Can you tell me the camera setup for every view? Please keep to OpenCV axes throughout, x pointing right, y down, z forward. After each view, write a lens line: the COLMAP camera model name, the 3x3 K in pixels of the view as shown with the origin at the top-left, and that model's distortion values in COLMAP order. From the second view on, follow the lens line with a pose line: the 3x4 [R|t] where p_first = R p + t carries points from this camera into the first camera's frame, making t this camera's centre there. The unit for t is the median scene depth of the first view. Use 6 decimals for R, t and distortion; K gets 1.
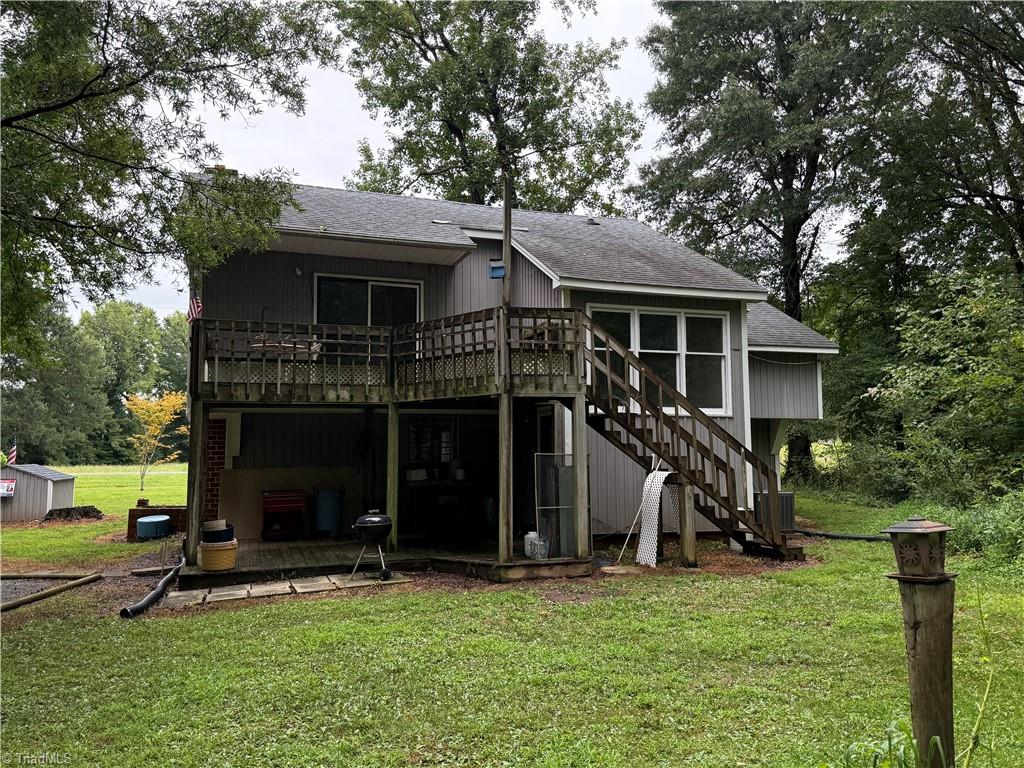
lens RADIAL K [[792.2, 0, 517.2], [0, 792.2, 381.2], [0, 0, 1]] dist [-0.041947, -0.012382]
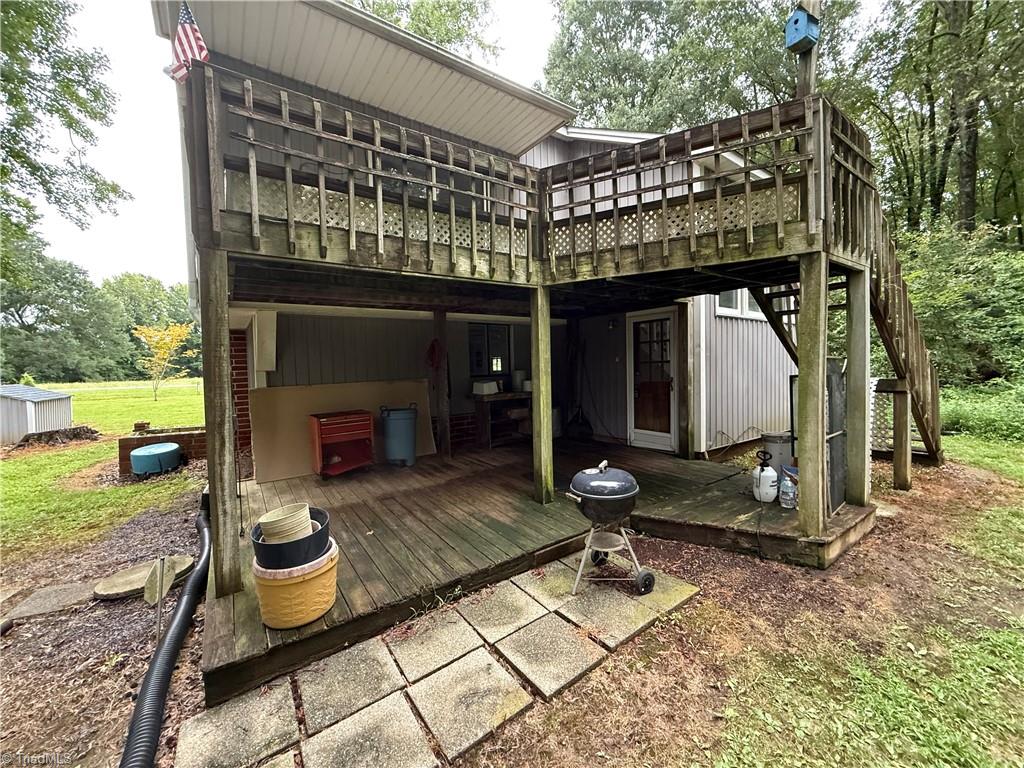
lens RADIAL K [[418.4, 0, 502.3], [0, 418.4, 388.0], [0, 0, 1]] dist [-0.003547, 0.000324]
pose [[0.971440, -0.025533, 0.235907, -0.199069], [-0.007225, 0.990550, 0.136962, 0.046614], [-0.237174, -0.134755, 0.962076, 0.470132]]
